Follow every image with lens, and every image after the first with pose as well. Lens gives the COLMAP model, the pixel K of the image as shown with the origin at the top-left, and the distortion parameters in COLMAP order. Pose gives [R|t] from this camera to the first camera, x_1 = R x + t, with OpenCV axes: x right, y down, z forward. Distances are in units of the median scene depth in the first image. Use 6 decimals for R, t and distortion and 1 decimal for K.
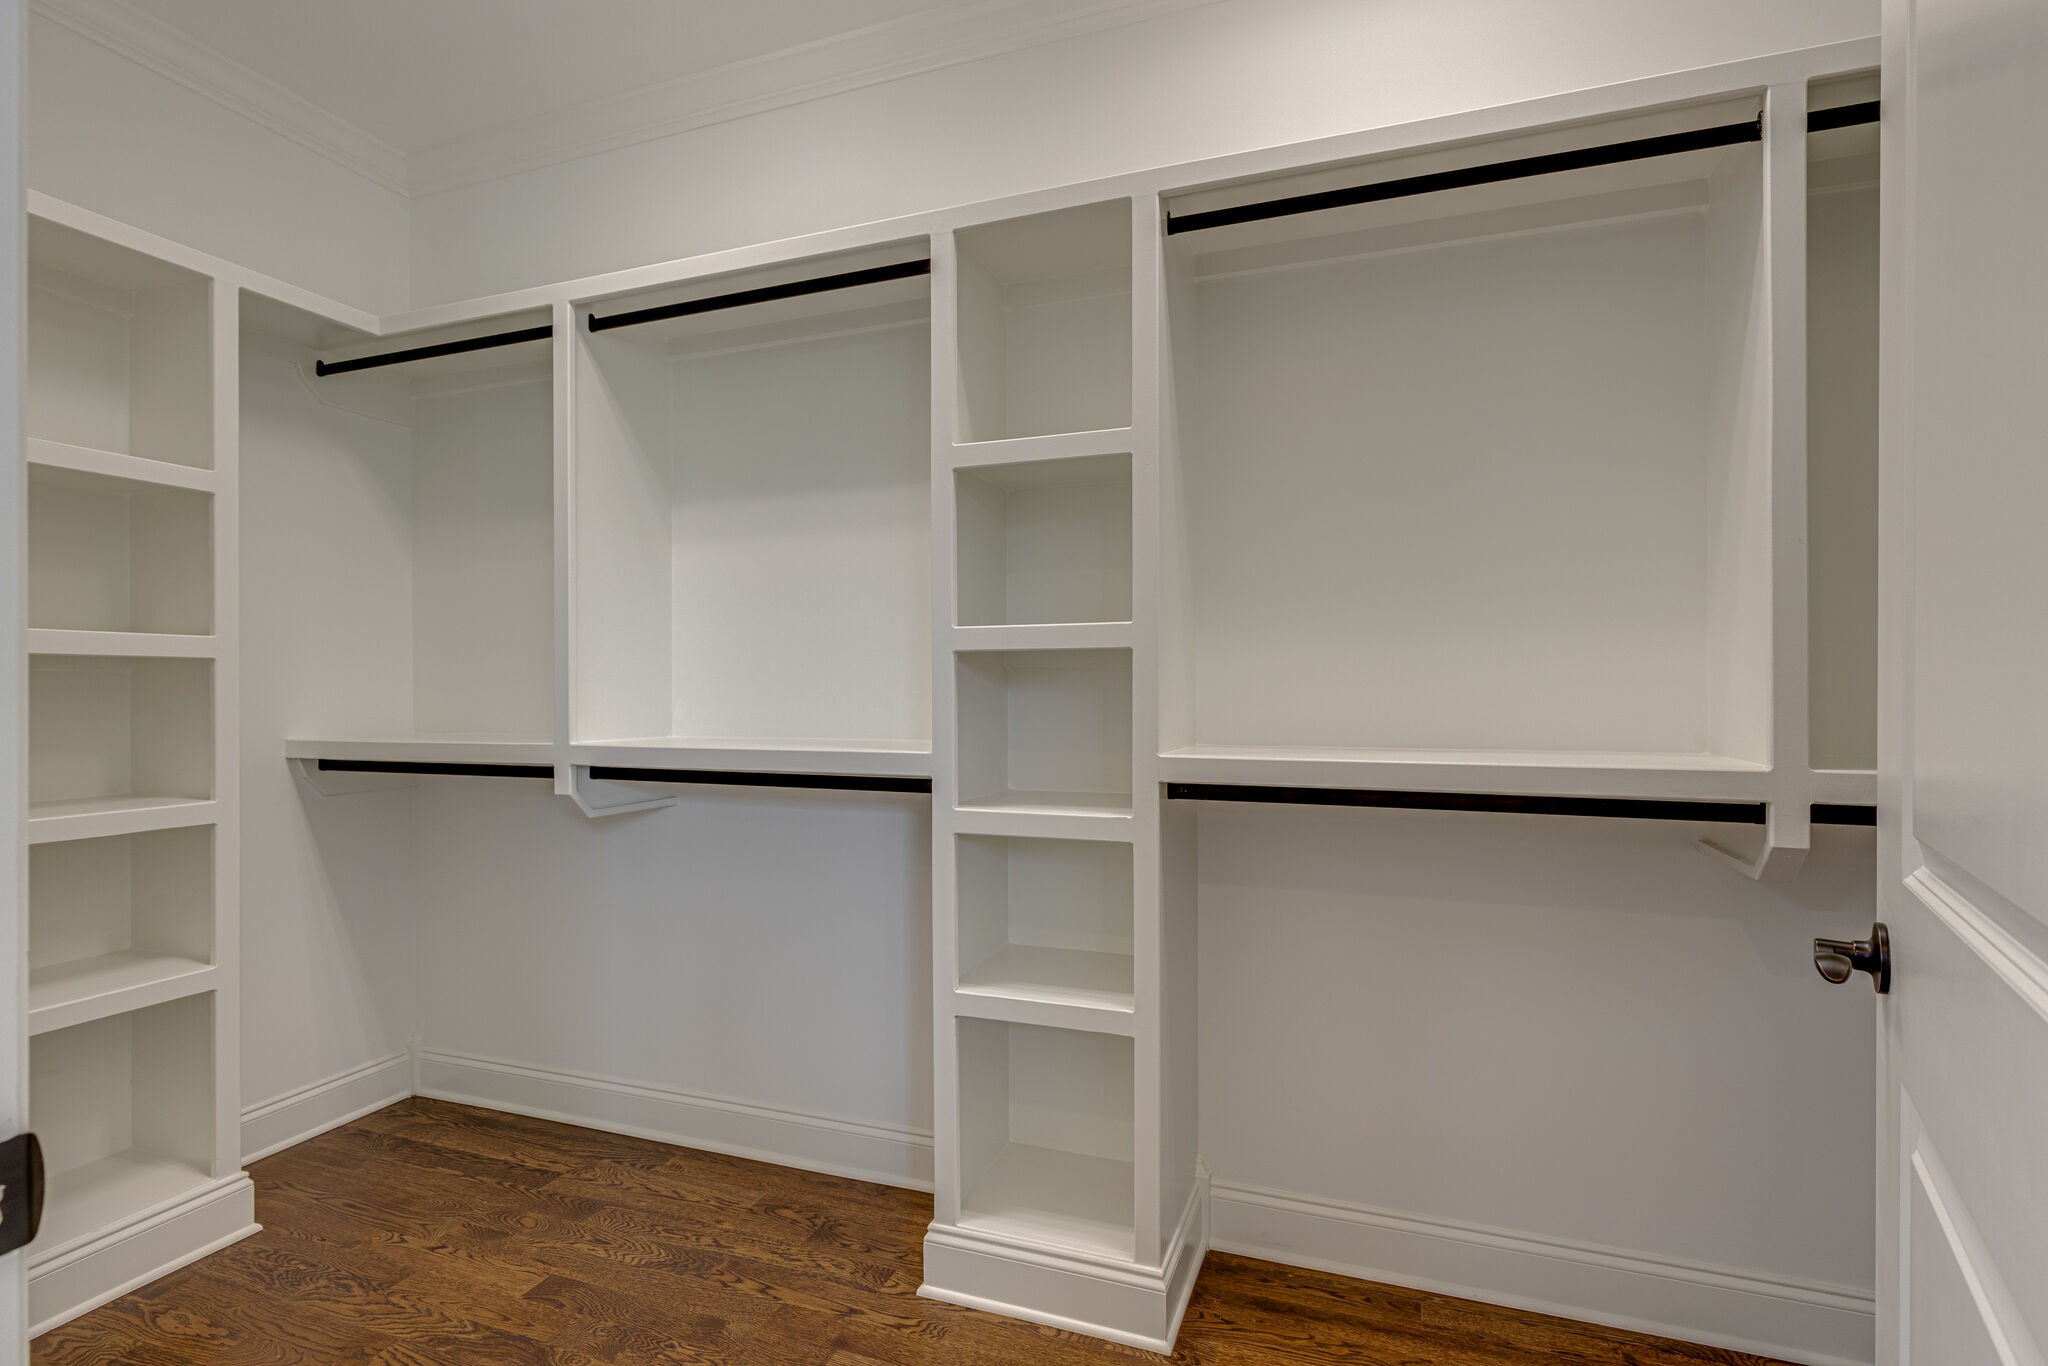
lens RADIAL K [[978.4, 0, 1030.5], [0, 978.4, 685.1], [0, 0, 1]] dist [-0.002083, -0.000312]
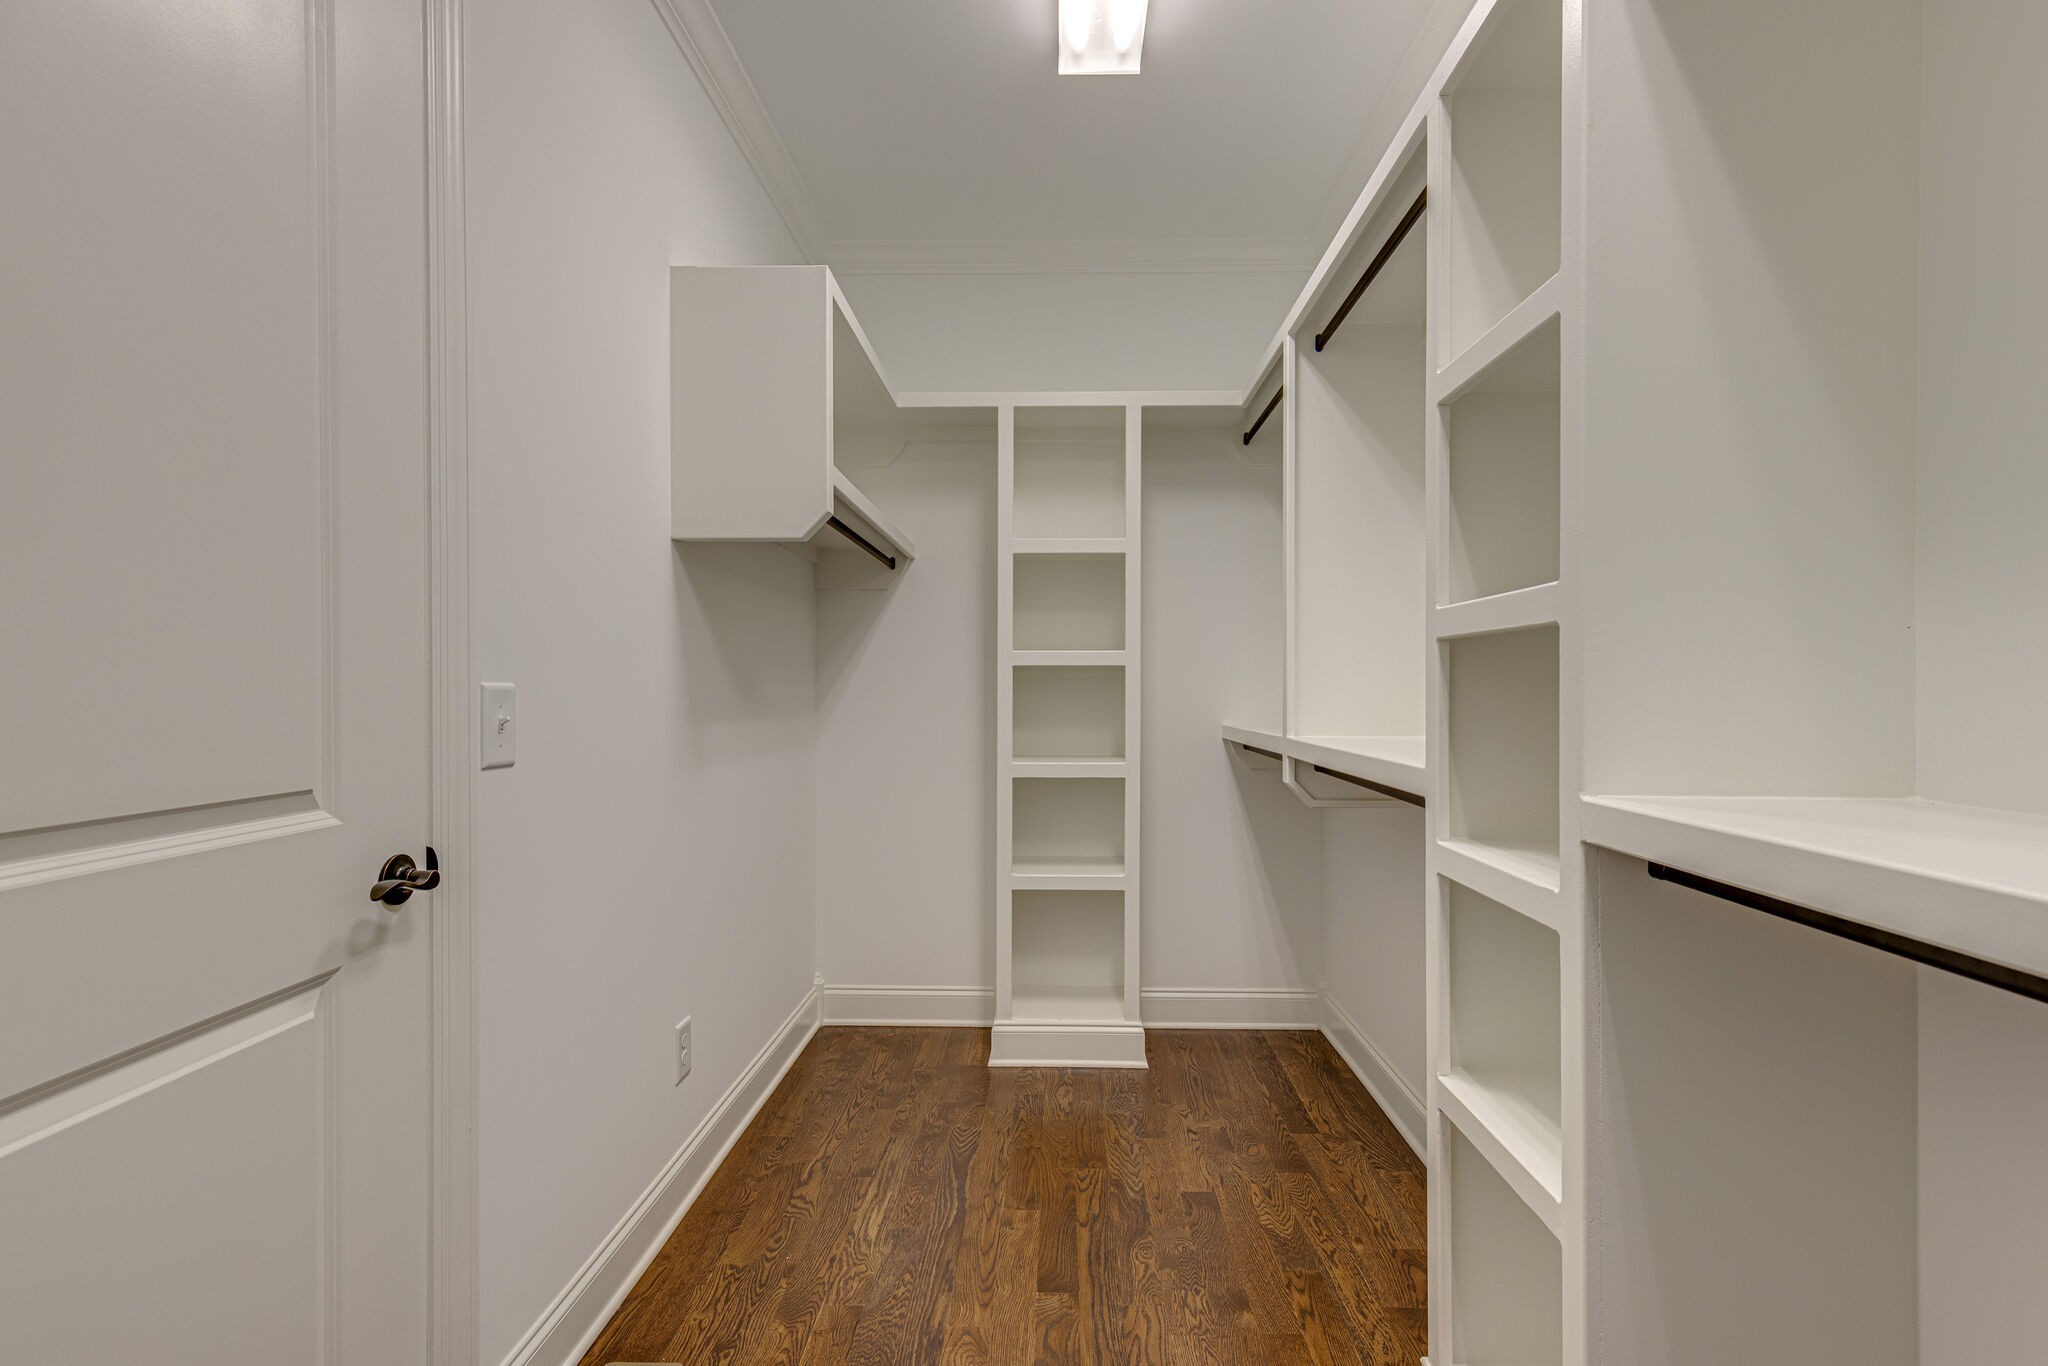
lens RADIAL K [[955.6, 0, 1027.1], [0, 955.6, 692.8], [0, 0, 1]] dist [-0.001558, -0.000328]
pose [[0.316875, 0.007675, -0.948436, 0.461207], [0.001484, 0.999962, 0.008588, 0.000590], [0.948466, -0.004128, 0.316852, 0.390266]]
